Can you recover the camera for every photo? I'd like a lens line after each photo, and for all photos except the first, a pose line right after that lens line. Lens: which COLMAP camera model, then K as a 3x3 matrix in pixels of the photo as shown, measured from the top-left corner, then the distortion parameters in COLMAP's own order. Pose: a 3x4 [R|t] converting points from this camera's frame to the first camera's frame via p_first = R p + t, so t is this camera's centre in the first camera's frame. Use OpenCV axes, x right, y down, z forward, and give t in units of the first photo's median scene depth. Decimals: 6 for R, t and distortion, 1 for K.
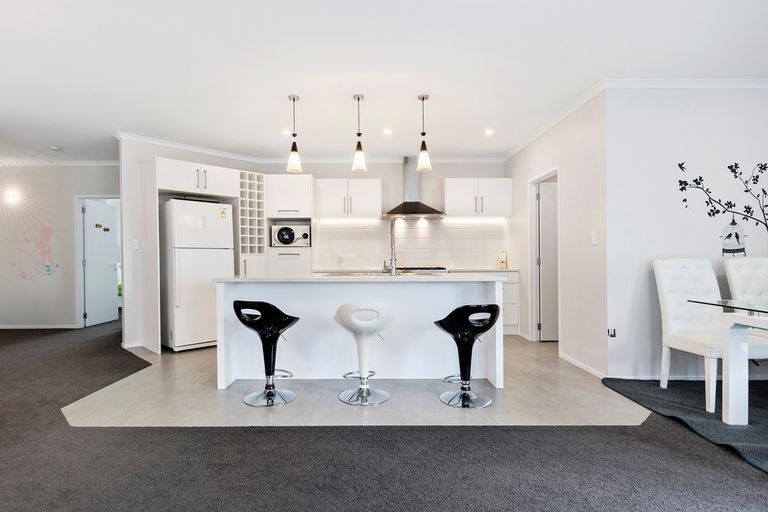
lens RADIAL K [[398.2, 0, 373.2], [0, 398.2, 257.0], [0, 0, 1]] dist [-0.000888, -0.000019]
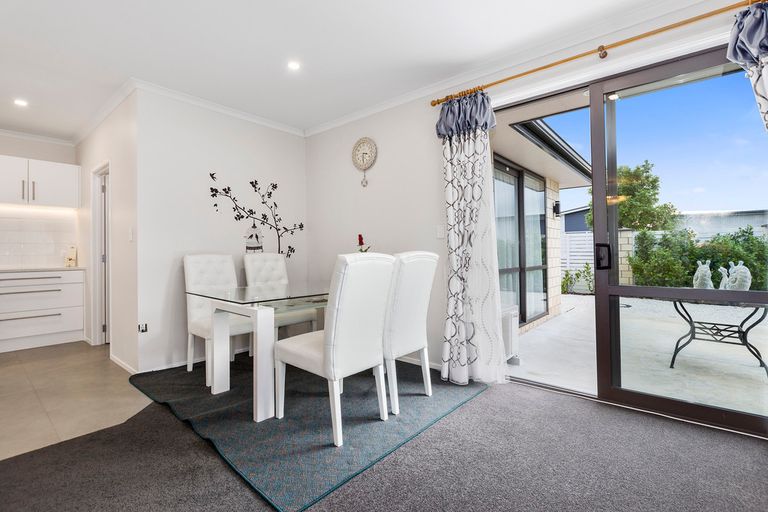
lens RADIAL K [[356.3, 0, 384.3], [0, 356.3, 243.3], [0, 0, 1]] dist [-0.001019, -0.000454]
pose [[0.645712, 0.015145, 0.763431, 0.300920], [0.003679, 0.999730, -0.022944, -0.003269], [-0.763573, 0.017623, 0.645482, -0.061912]]
